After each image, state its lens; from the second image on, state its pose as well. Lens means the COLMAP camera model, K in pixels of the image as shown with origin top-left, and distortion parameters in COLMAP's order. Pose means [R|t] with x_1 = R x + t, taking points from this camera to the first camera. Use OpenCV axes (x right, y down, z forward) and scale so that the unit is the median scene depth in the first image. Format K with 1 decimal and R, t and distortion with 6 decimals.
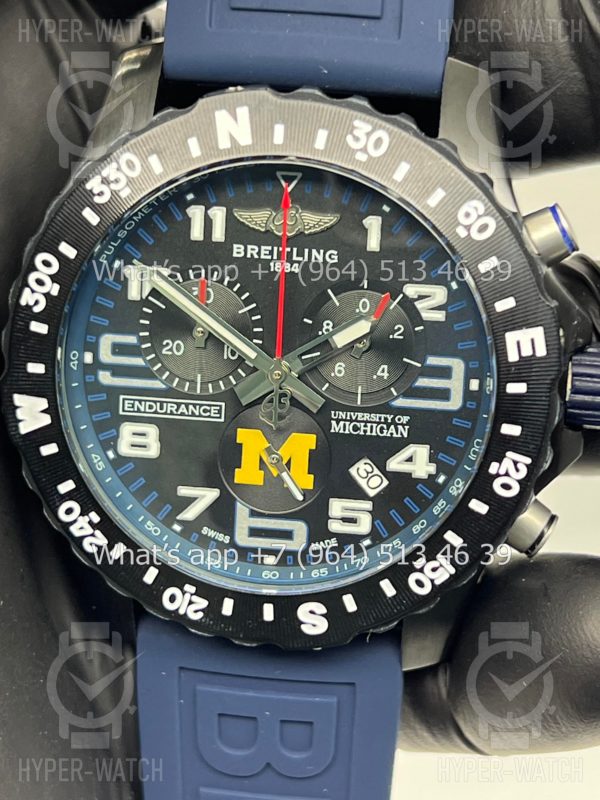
lens RADIAL K [[1805.8, 0, 299.3], [0, 1805.8, 395.3], [0, 0, 1]] dist [0.223255, 0.000000]
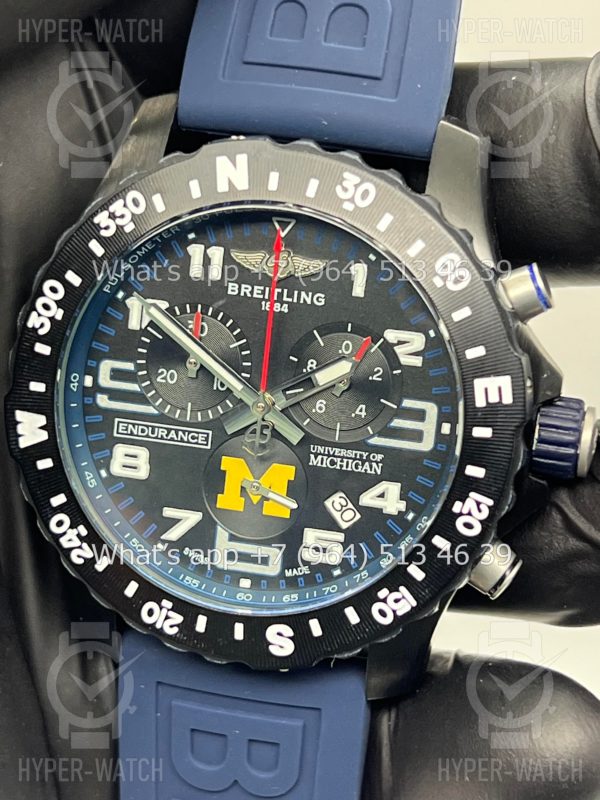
lens RADIAL K [[1805.8, 0, 298.0], [0, 1805.8, 408.2], [0, 0, 1]] dist [0.223255, 0.000000]
pose [[0.996282, 0.063580, -0.058133, 0.070993], [-0.066080, 0.996924, -0.042143, 0.032577], [0.055275, 0.045828, 0.997419, -0.058402]]
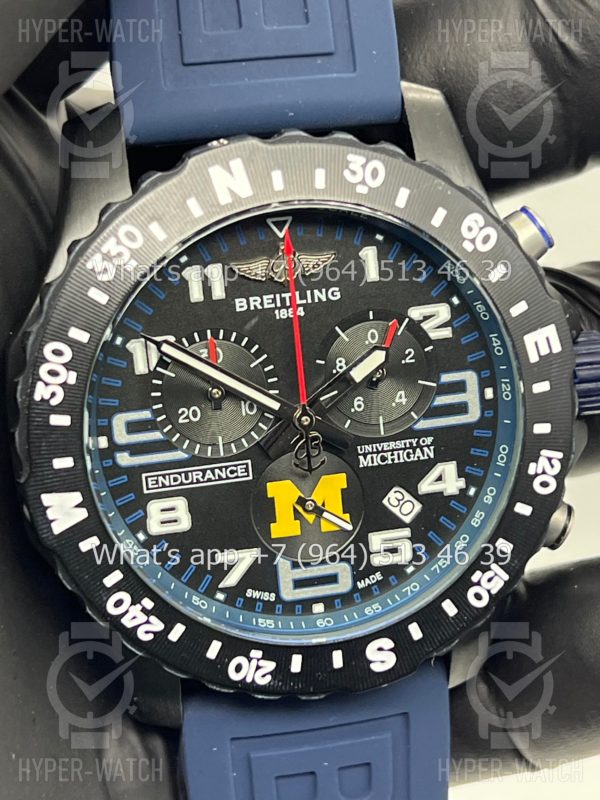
lens RADIAL K [[1805.8, 0, 300.5], [0, 1805.8, 397.8], [0, 0, 1]] dist [0.223255, 0.000000]
pose [[0.944469, -0.188376, 0.269245, -0.276995], [0.194708, 0.980856, 0.003245, -0.027149], [-0.264702, 0.049359, 0.963066, 0.047573]]
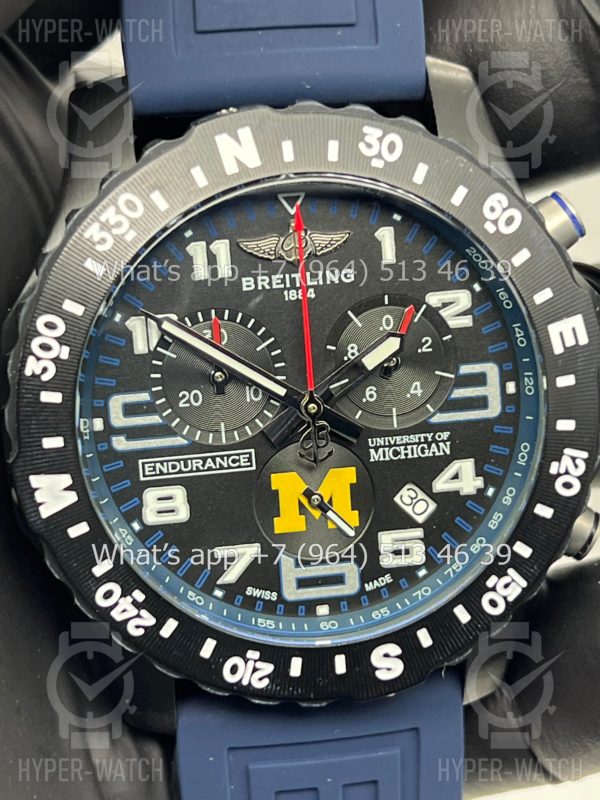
lens RADIAL K [[1805.8, 0, 298.5], [0, 1805.8, 395.7], [0, 0, 1]] dist [0.223255, 0.000000]
pose [[0.961780, -0.151038, 0.228399, -0.229980], [0.165081, 0.985317, -0.043571, 0.021625], [-0.218465, 0.079610, 0.972592, 0.092829]]
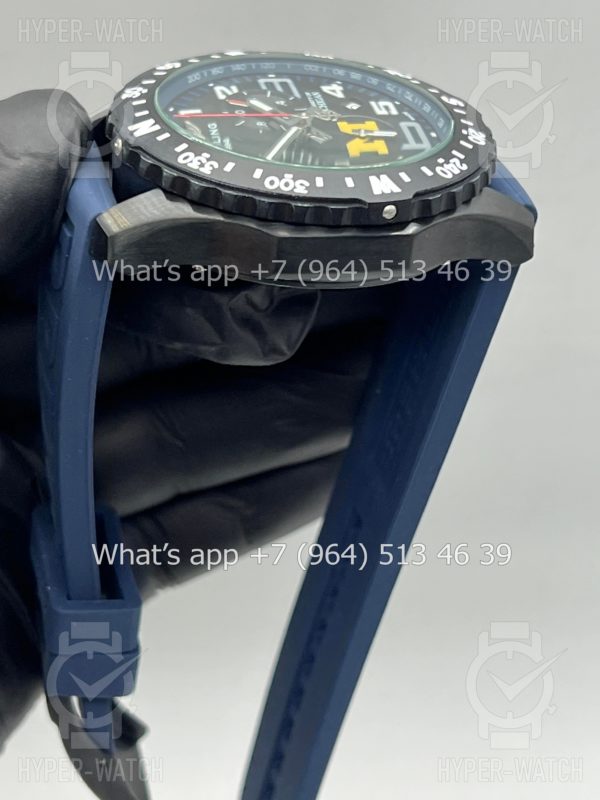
lens RADIAL K [[2312.6, 0, 300.0], [0, 2312.6, 400.5], [0, 0, 1]] dist [0.273282, 0.000000]
pose [[-0.284059, -0.426550, 0.858700, -1.676165], [0.953489, -0.219862, 0.206201, -0.438909], [0.100841, 0.877334, 0.469165, 0.332174]]
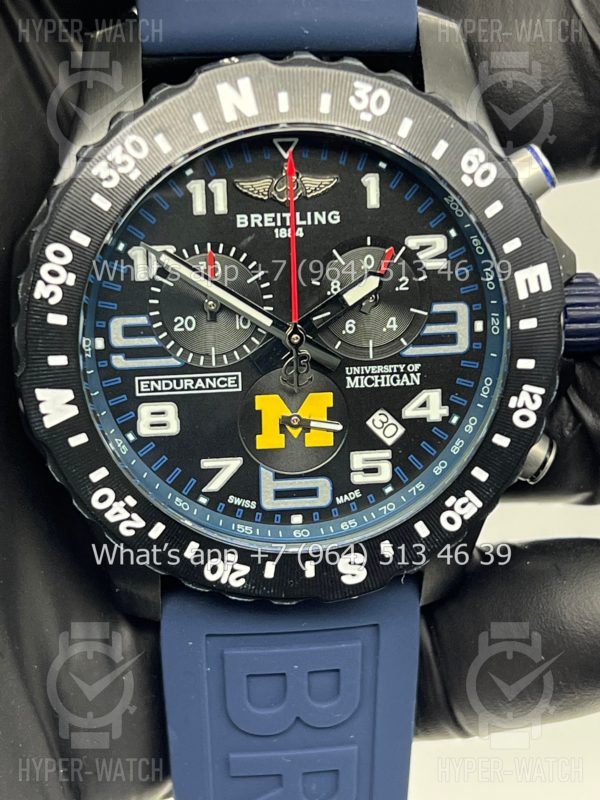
lens RADIAL K [[1805.8, 0, 303.0], [0, 1805.8, 414.0], [0, 0, 1]] dist [0.223255, 0.000000]
pose [[0.968341, -0.126349, 0.215293, -0.232162], [0.117614, 0.991646, 0.052963, -0.022534], [-0.220187, -0.025965, 0.975112, 0.001990]]
